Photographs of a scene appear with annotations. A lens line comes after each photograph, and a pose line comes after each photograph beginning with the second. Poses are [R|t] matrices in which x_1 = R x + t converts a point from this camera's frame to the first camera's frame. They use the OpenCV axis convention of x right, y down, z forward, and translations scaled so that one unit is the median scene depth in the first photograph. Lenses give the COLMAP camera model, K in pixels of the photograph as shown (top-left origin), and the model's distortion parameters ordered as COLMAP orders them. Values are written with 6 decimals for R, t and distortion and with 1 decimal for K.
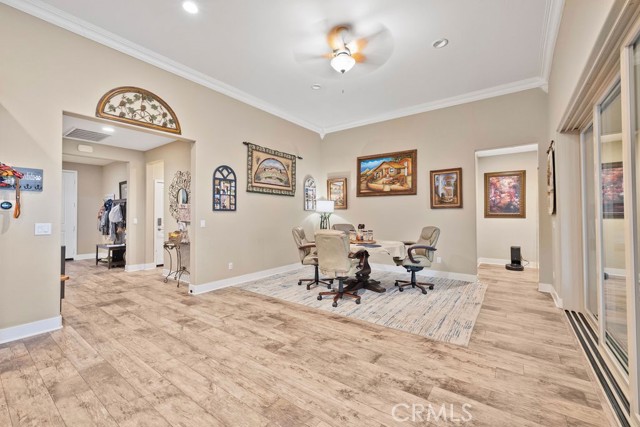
lens RADIAL K [[268.3, 0, 315.2], [0, 268.3, 209.1], [0, 0, 1]] dist [0.002089, 0.000307]
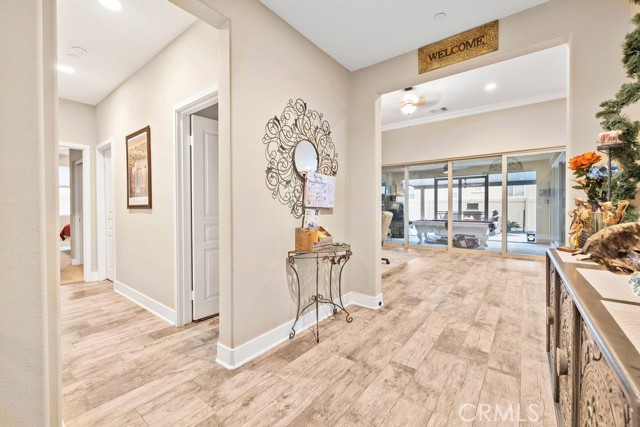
lens RADIAL K [[263.6, 0, 318.6], [0, 263.6, 211.4], [0, 0, 1]] dist [-0.027405, -0.000529]
pose [[0.031904, 0.001440, 0.999490, -1.307193], [0.003900, 0.999991, -0.001566, 0.078624], [-0.999483, 0.003948, 0.031898, 1.299306]]
